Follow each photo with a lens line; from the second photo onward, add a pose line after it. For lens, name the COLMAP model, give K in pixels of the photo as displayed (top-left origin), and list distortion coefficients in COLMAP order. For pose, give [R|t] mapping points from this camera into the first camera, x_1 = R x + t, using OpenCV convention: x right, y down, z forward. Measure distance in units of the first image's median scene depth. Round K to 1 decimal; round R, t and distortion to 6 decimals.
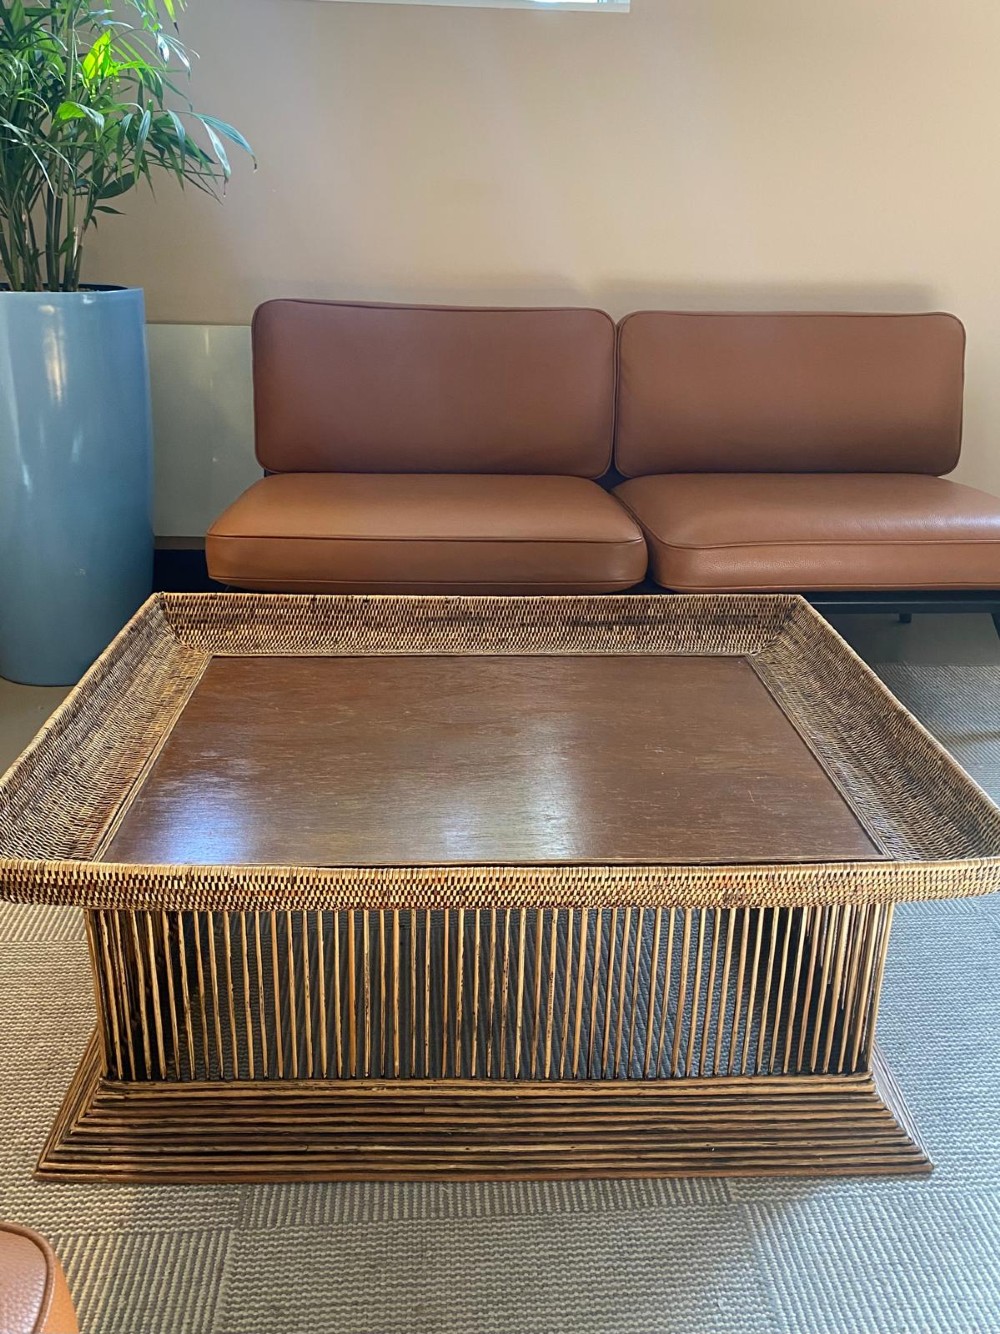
lens RADIAL K [[1171.7, 0, 516.8], [0, 1171.7, 637.7], [0, 0, 1]] dist [0.037083, -0.072010]
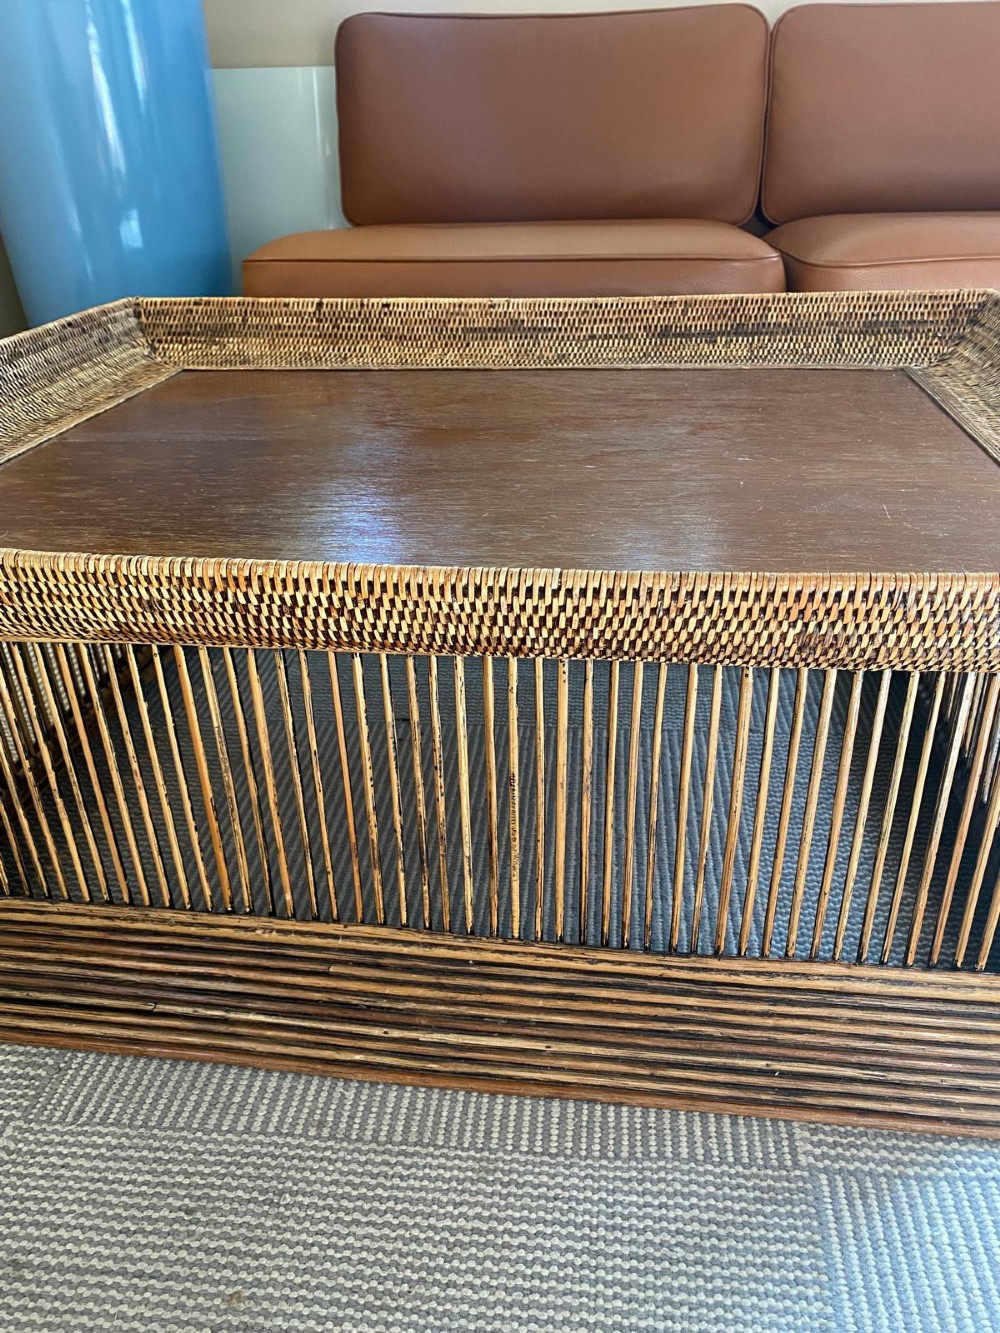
lens RADIAL K [[1017.8, 0, 515.5], [0, 1017.8, 665.6], [0, 0, 1]] dist [0.021402, -0.028712]
pose [[0.983209, 0.040990, -0.177817, 0.118193], [-0.015044, 0.989335, 0.144876, 0.148940], [0.181859, -0.139768, 0.973341, 0.485021]]
